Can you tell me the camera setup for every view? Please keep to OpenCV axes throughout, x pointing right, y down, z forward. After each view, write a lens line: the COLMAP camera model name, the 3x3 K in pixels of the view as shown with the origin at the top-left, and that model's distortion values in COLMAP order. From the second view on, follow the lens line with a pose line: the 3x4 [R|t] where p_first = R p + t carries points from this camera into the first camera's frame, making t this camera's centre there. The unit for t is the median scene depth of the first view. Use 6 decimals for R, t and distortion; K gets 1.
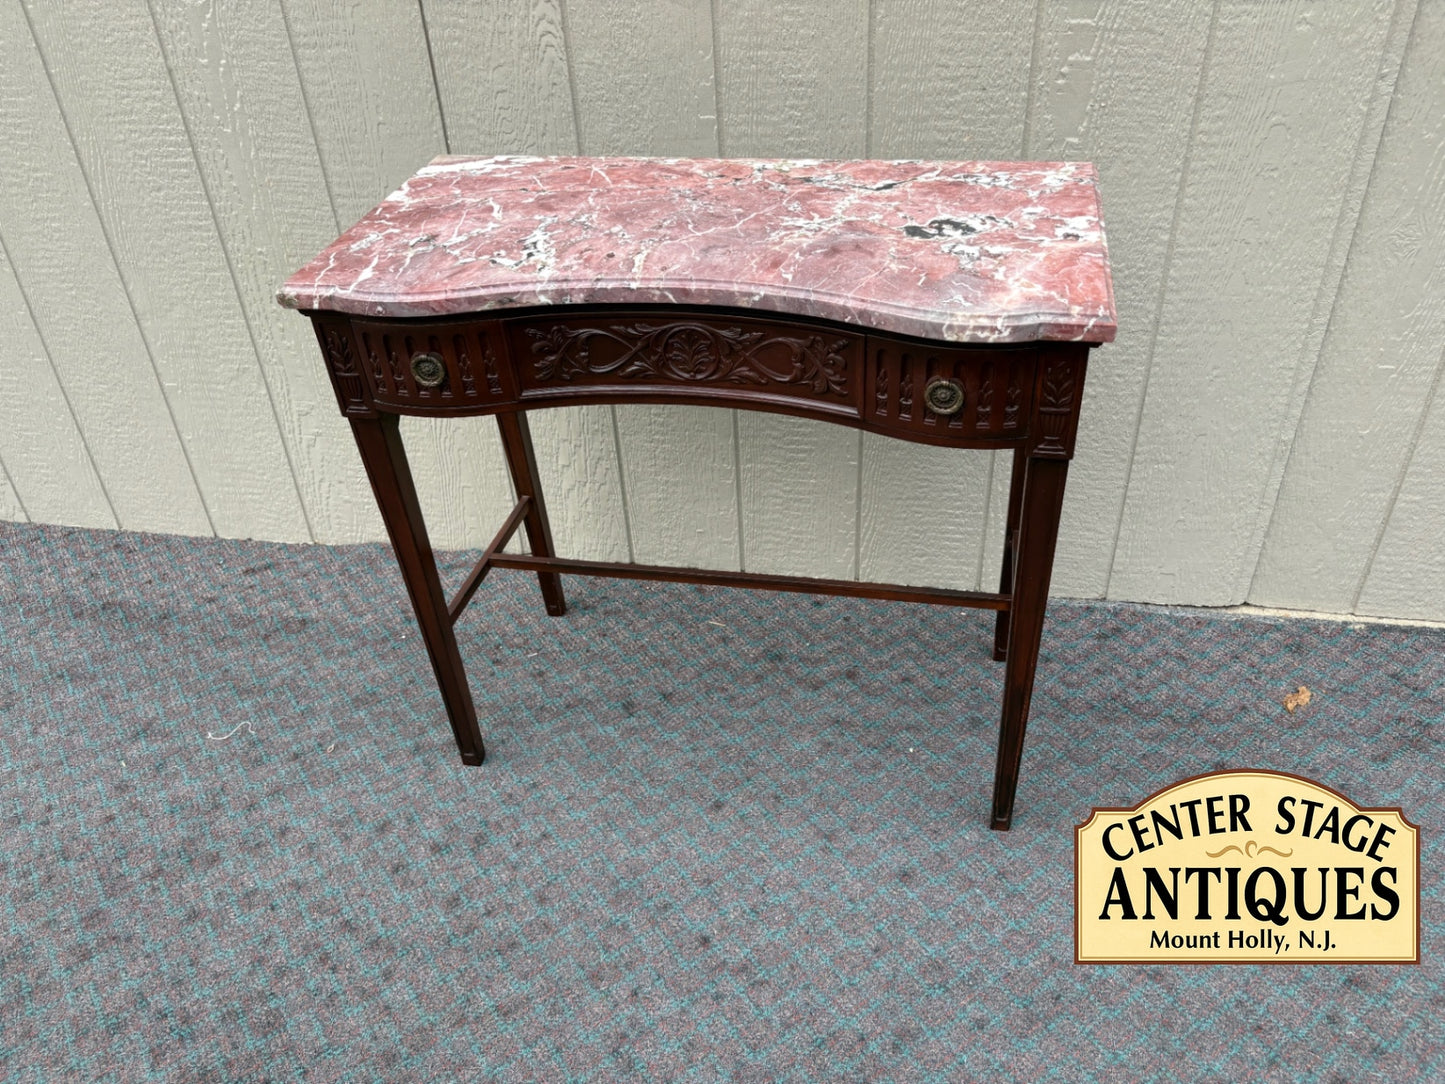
lens RADIAL K [[1097.3, 0, 731.5], [0, 1097.3, 565.8], [0, 0, 1]] dist [0.008005, 0.006510]
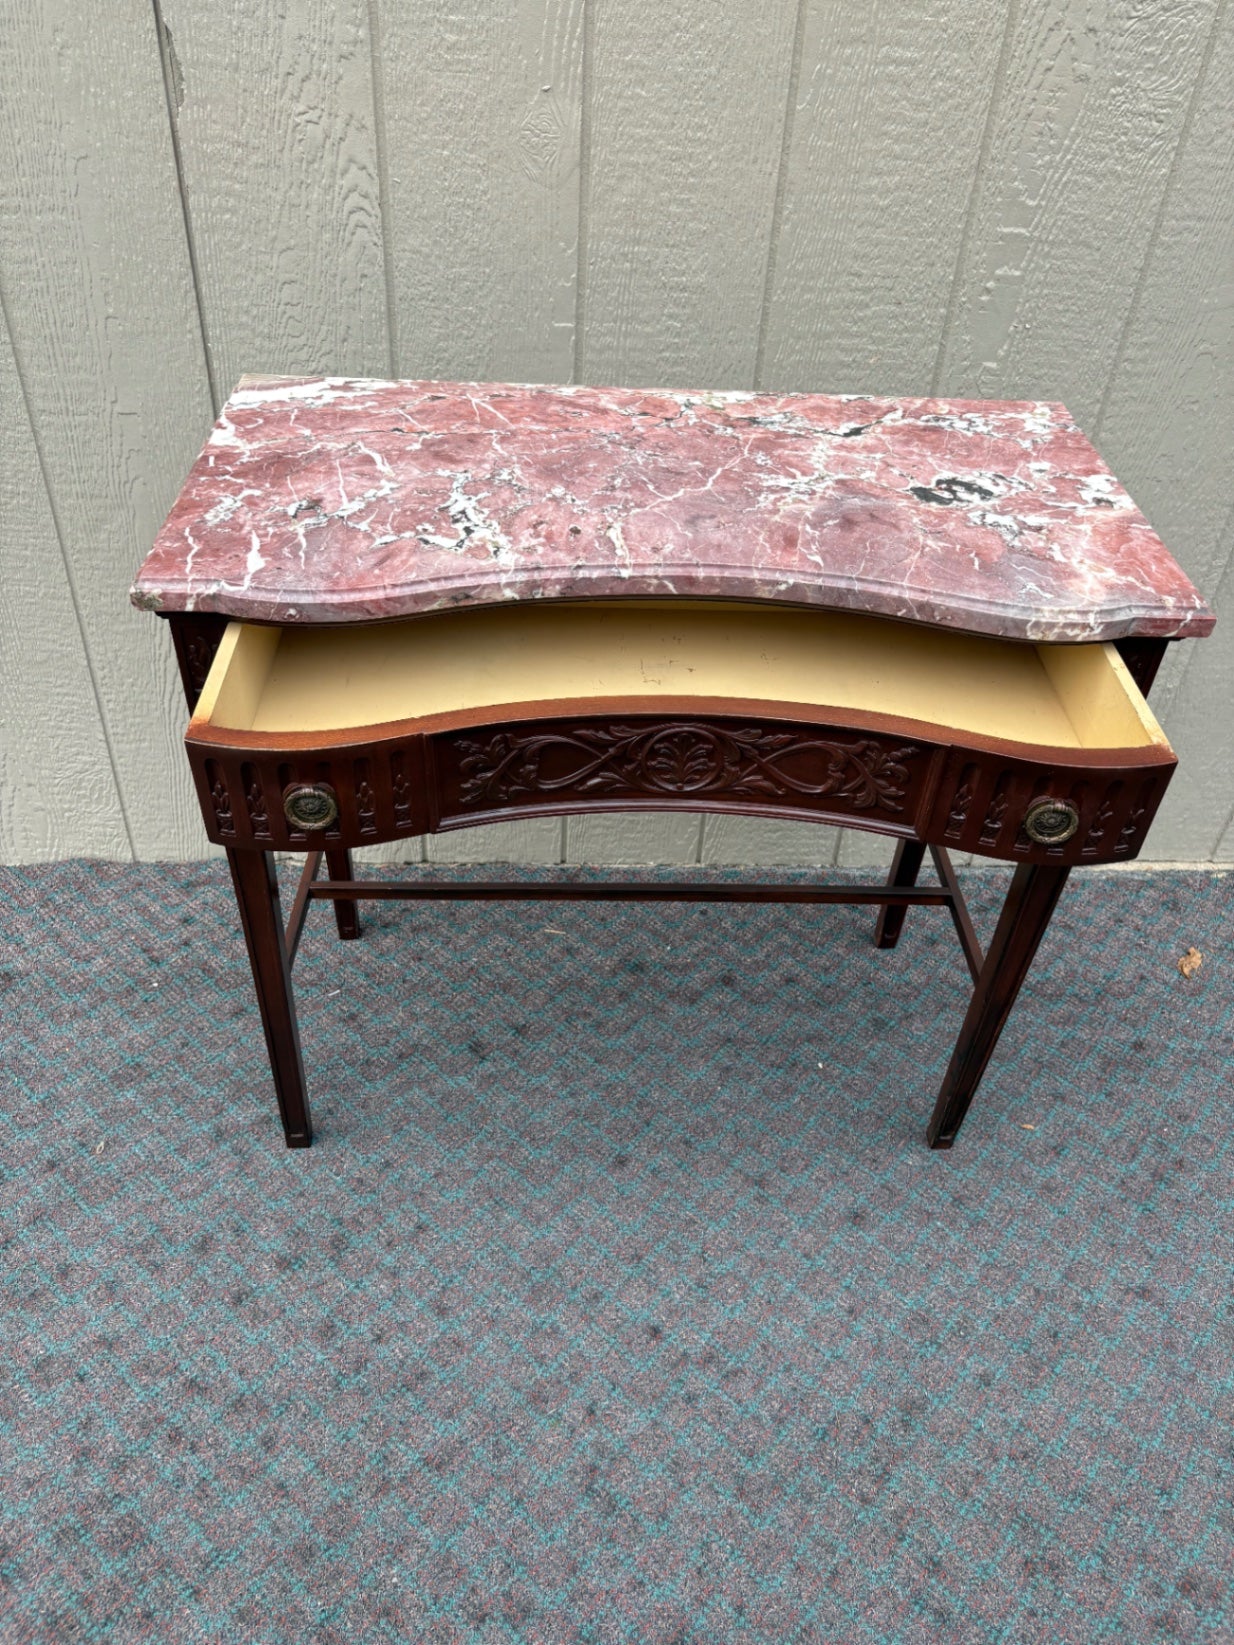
lens RADIAL K [[1249.2, 0, 608.5], [0, 1249.2, 845.0], [0, 0, 1]] dist [0.008005, 0.006510]
pose [[0.968601, -0.076058, 0.236701, -0.267464], [0.063210, 0.996109, 0.061413, -0.094783], [-0.240451, -0.044522, 0.969640, 0.100168]]
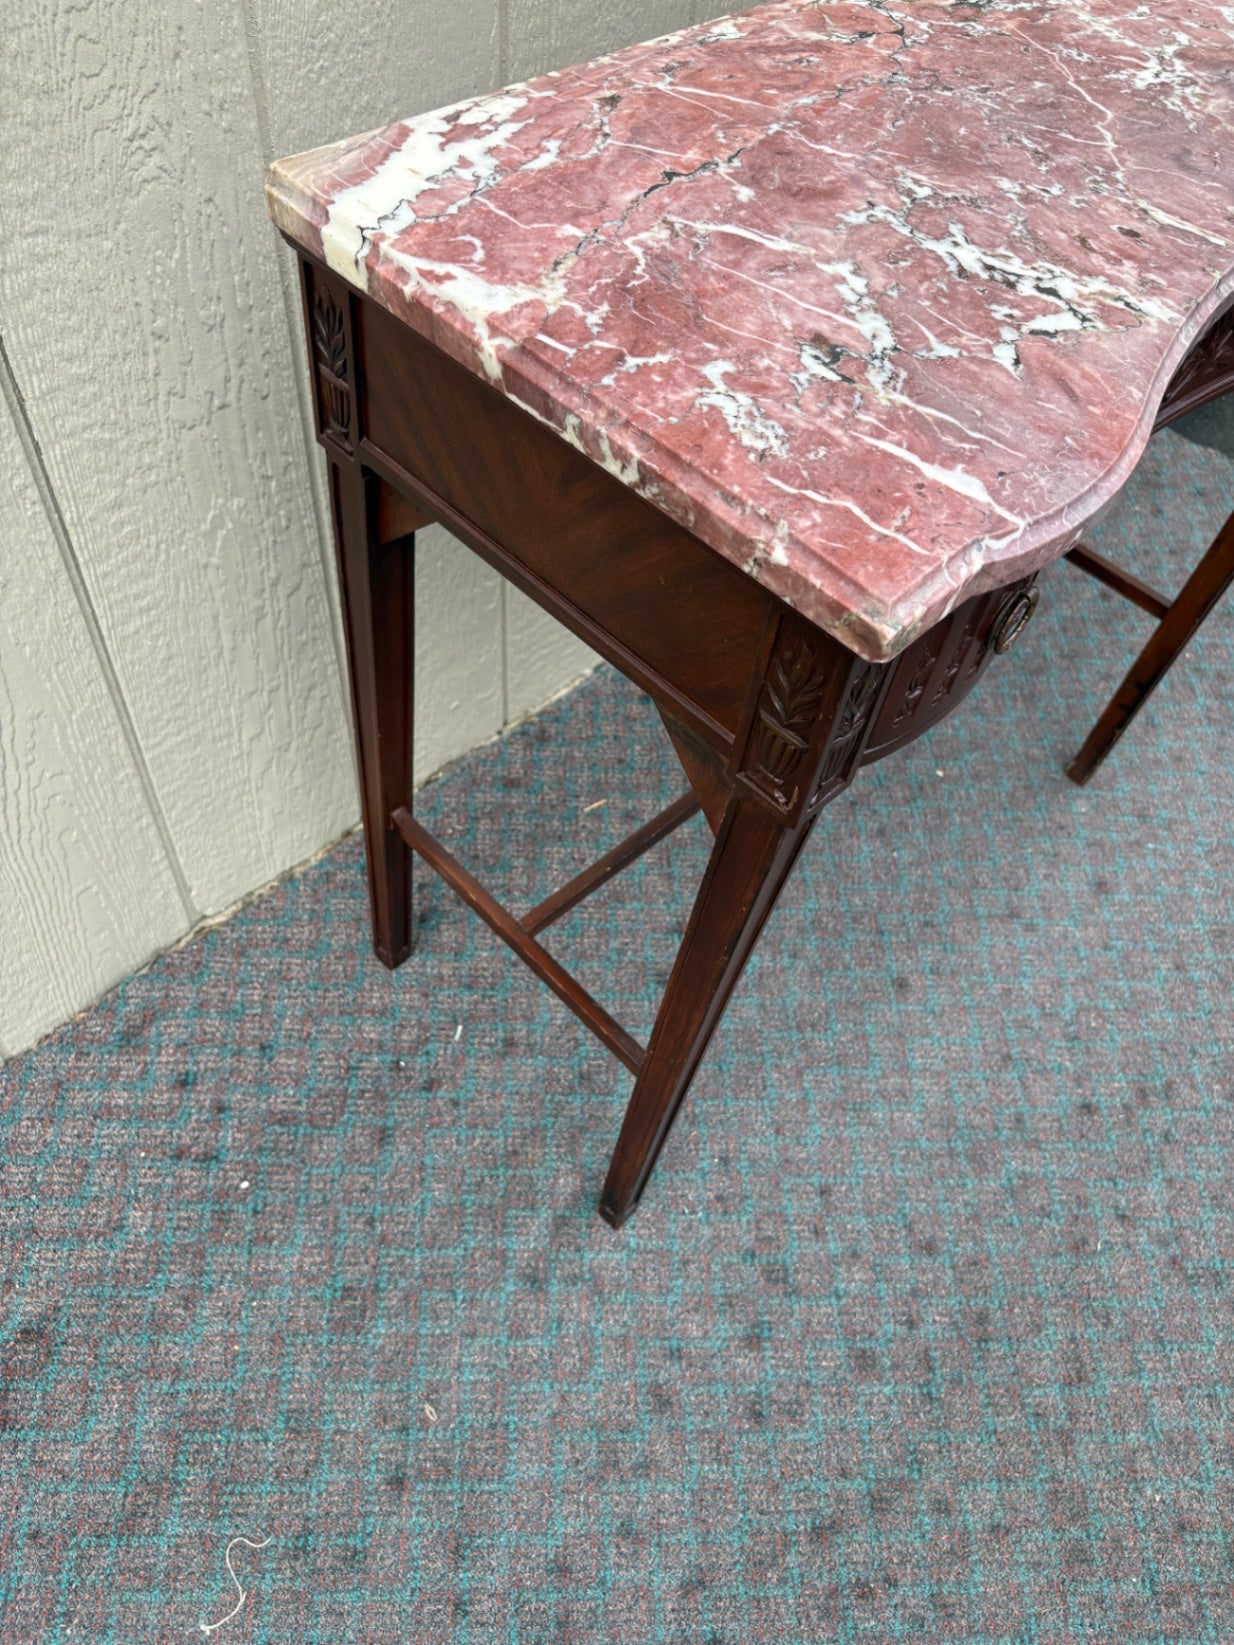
lens RADIAL K [[1256.2, 0, 620.4], [0, 1256.2, 839.1], [0, 0, 1]] dist [0.003738, 0.012154]
pose [[0.543061, -0.604927, 0.582365, -0.629307], [0.416995, 0.796266, 0.438264, -0.349472], [-0.728835, 0.004839, 0.684672, 0.657239]]
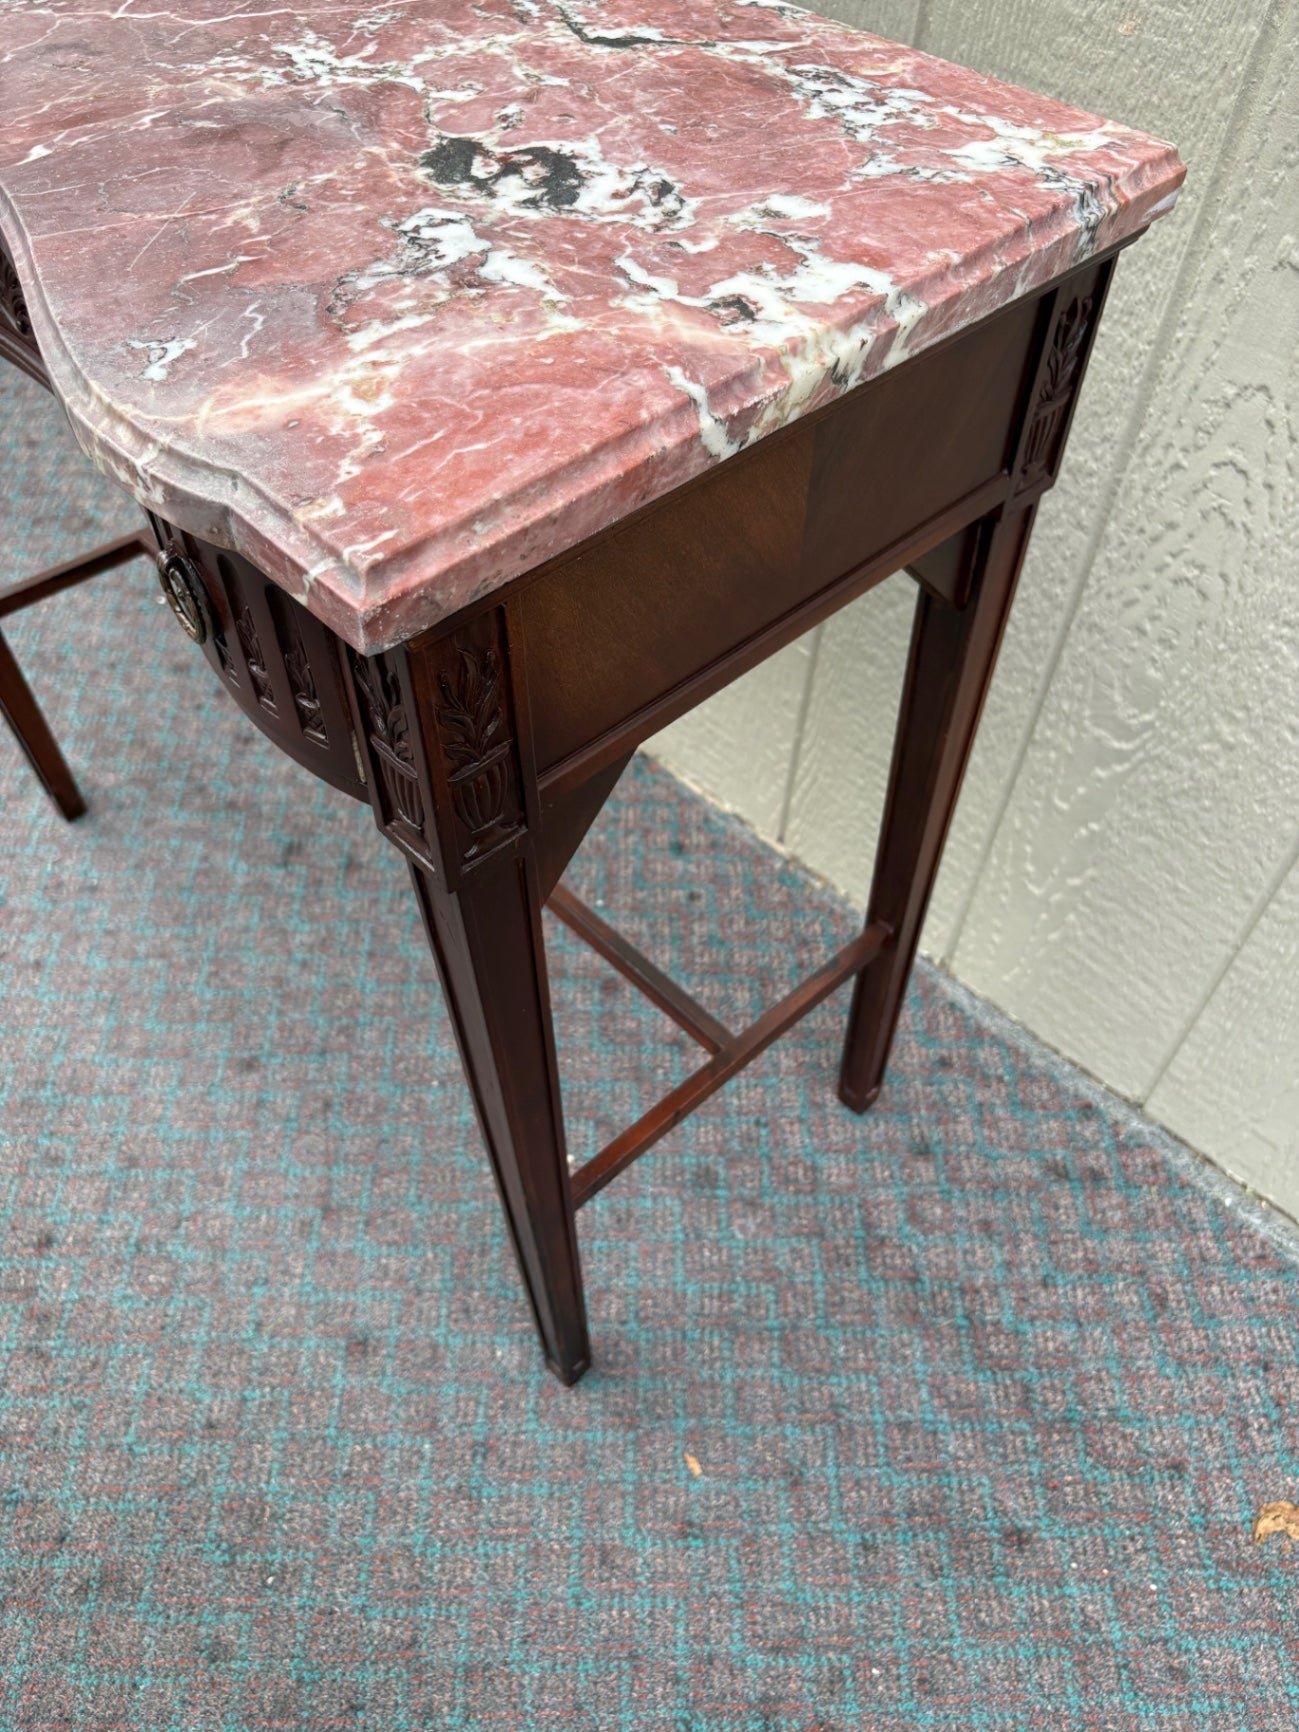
lens RADIAL K [[1329.2, 0, 632.6], [0, 1329.2, 880.7], [0, 0, 1]] dist [0.004449, -0.007817]
pose [[0.813856, 0.486397, -0.317892, 0.408672], [-0.398990, 0.865512, 0.302813, -0.213984], [0.422427, -0.119610, 0.898470, 0.499124]]
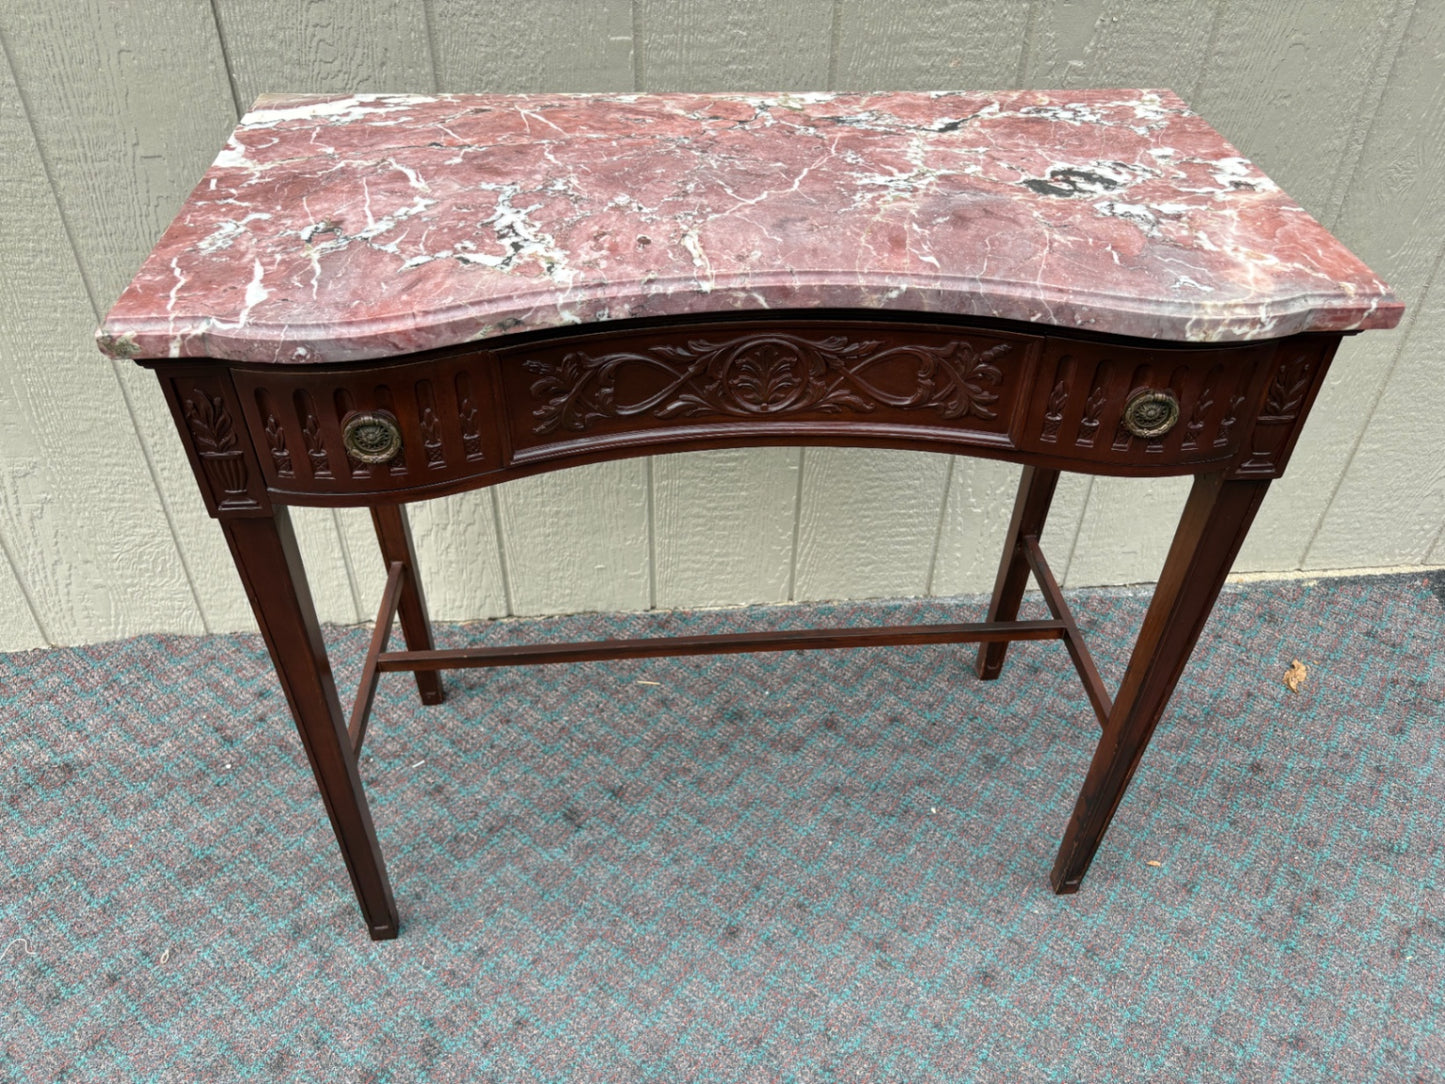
lens RADIAL K [[1101.9, 0, 724.7], [0, 1101.9, 559.6], [0, 0, 1]] dist [0.006992, 0.008789]
pose [[0.955543, -0.127913, 0.265662, -0.224956], [0.117207, 0.991536, 0.055839, -0.104327], [-0.270556, -0.022219, 0.962448, 0.288316]]
